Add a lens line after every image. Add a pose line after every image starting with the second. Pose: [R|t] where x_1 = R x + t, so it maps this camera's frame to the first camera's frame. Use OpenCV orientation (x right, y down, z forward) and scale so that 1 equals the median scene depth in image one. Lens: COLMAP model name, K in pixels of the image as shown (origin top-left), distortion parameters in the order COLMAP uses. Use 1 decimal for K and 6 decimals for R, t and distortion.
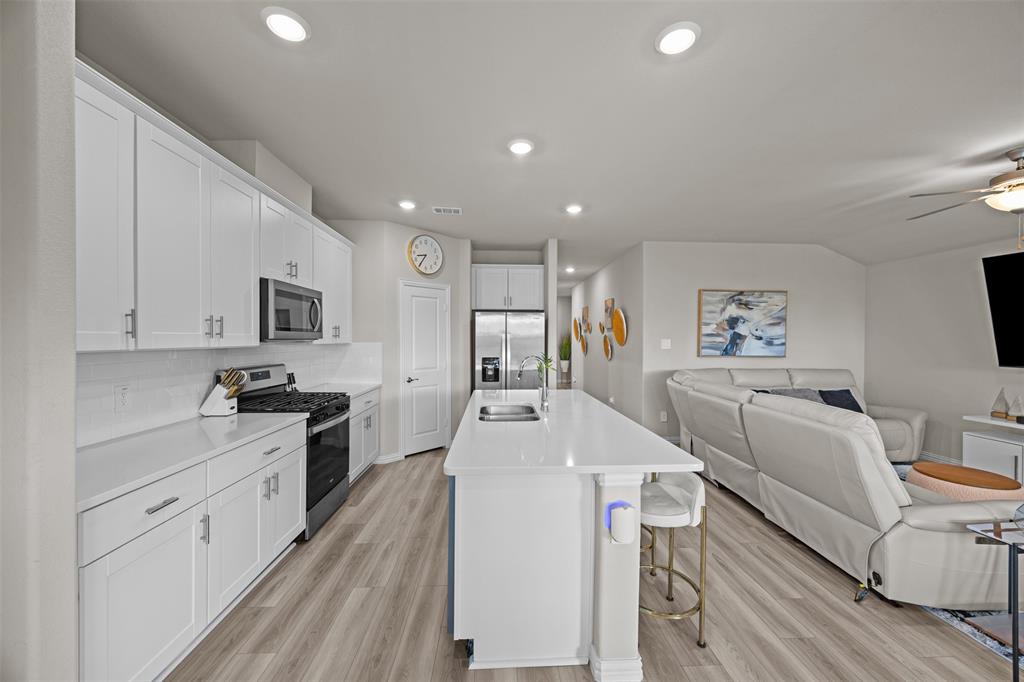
lens RADIAL K [[391.4, 0, 512.3], [0, 391.4, 340.7], [0, 0, 1]] dist [-0.002885, -0.000102]
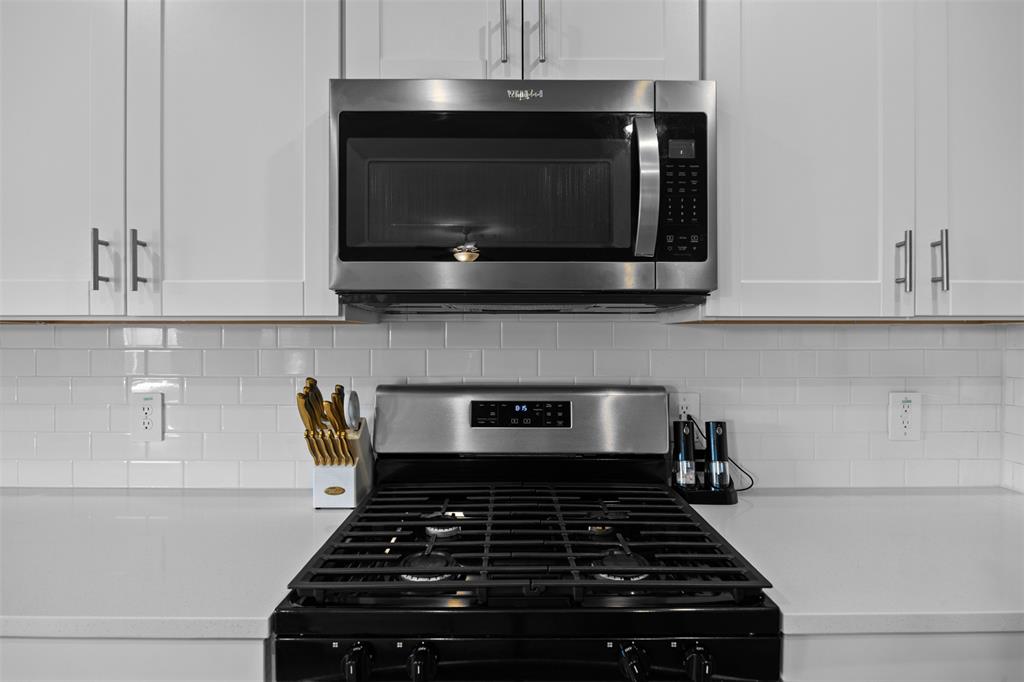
lens RADIAL K [[509.3, 0, 513.7], [0, 509.3, 341.1], [0, 0, 1]] dist [-0.004233, -0.000893]
pose [[-0.037851, -0.005654, -0.999267, -0.128977], [-0.005559, 0.999970, -0.005448, 0.018090], [0.999268, 0.005348, -0.037881, 0.605946]]
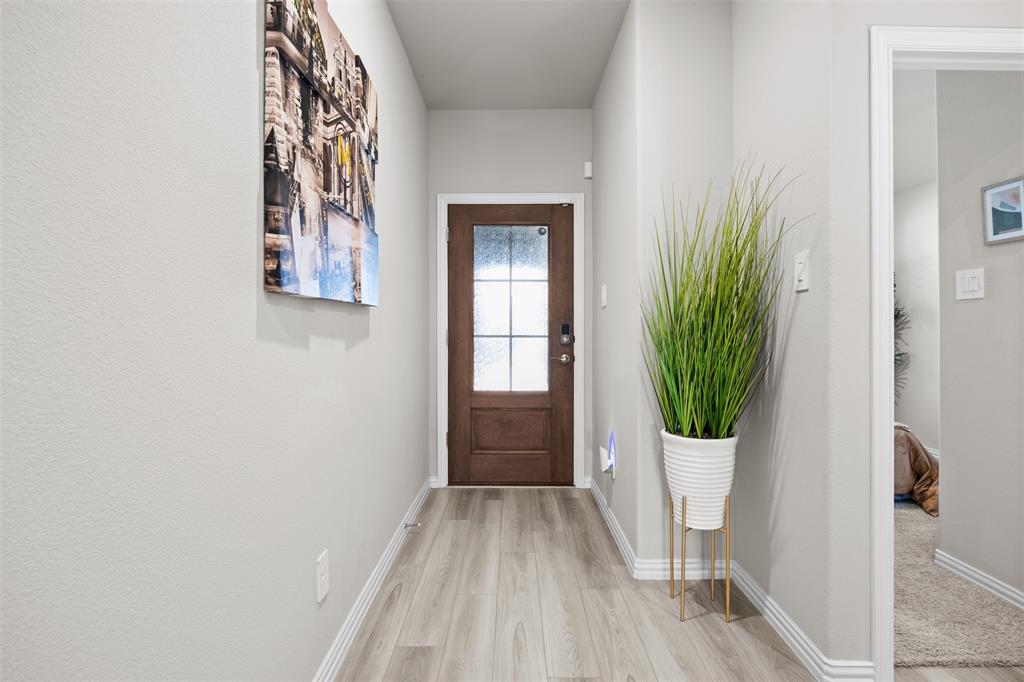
lens RADIAL K [[509.3, 0, 515.2], [0, 509.3, 333.8], [0, 0, 1]] dist [-0.004233, -0.000893]
pose [[0.999178, -0.002766, -0.040446, 0.194273], [0.002724, 0.999996, -0.001085, 0.042204], [0.040449, 0.000974, 0.999181, 2.001625]]
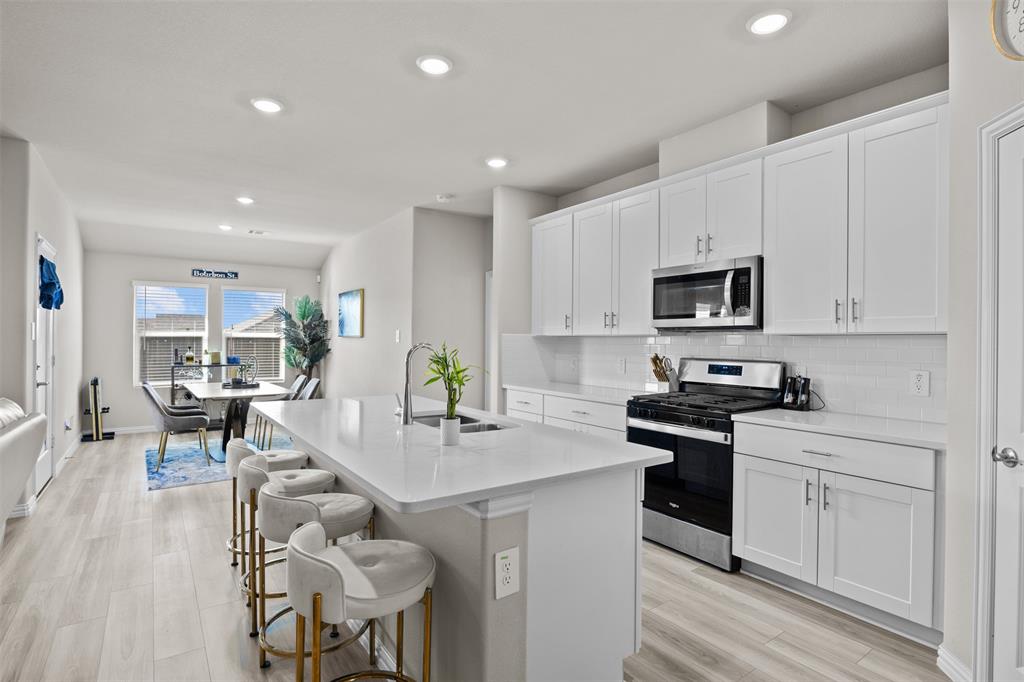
lens RADIAL K [[509.3, 0, 514.3], [0, 509.3, 341.7], [0, 0, 1]] dist [-0.004233, -0.000893]
pose [[-0.838887, -0.006613, -0.544265, 0.223857], [-0.011526, 0.999918, 0.005616, 0.015134], [0.544183, 0.010985, -0.838895, 1.019956]]
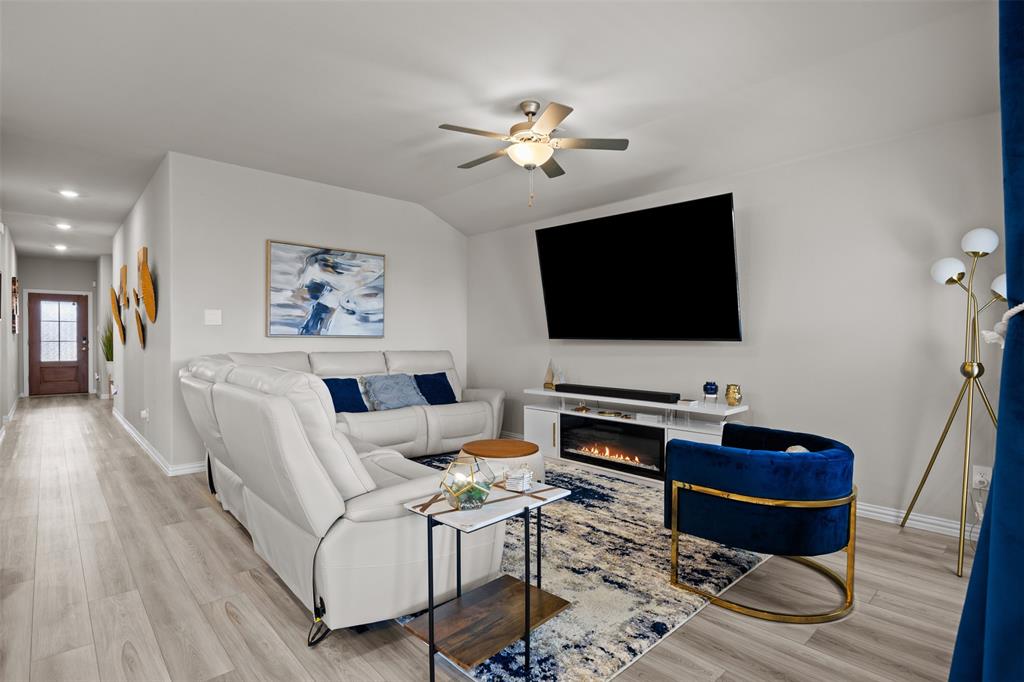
lens RADIAL K [[509.3, 0, 514.1], [0, 509.3, 341.7], [0, 0, 1]] dist [-0.004233, -0.000893]
pose [[0.764628, -0.006993, 0.644434, 0.240760], [0.006497, 0.999974, 0.003144, 0.052318], [-0.644439, 0.001783, 0.764654, 0.028831]]
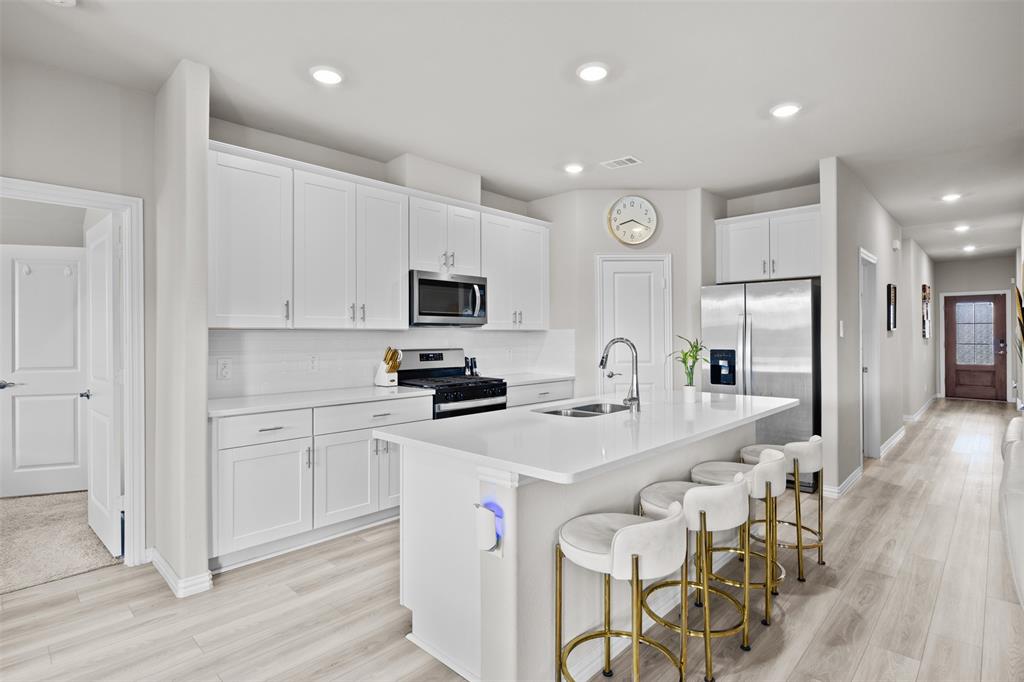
lens RADIAL K [[509.3, 0, 507.8], [0, 509.3, 333.4], [0, 0, 1]] dist [-0.004233, -0.000893]
pose [[0.687176, -0.008235, -0.726444, 0.340591], [0.001296, 0.999948, -0.010109, 0.021953], [0.726489, 0.006005, 0.687151, 0.092698]]
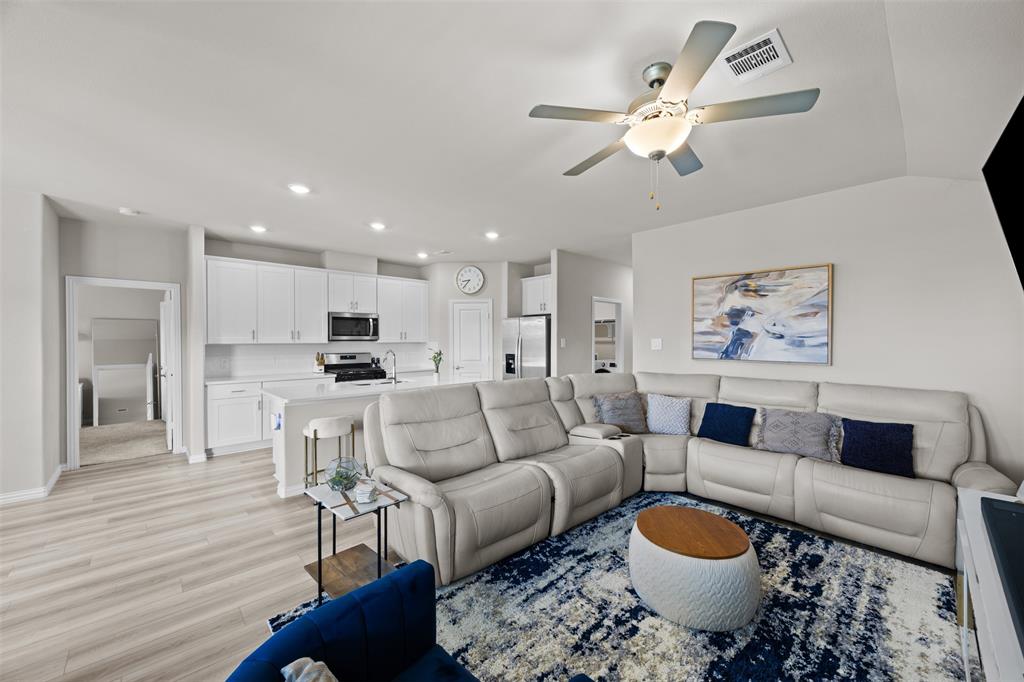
lens RADIAL K [[391.4, 0, 506.3], [0, 391.4, 340.7], [0, 0, 1]] dist [-0.002885, -0.000102]
pose [[0.649603, -0.001494, -0.760272, 0.886423], [0.000438, 0.999999, -0.001591, 0.002343], [0.760274, 0.000701, 0.649603, 0.173357]]
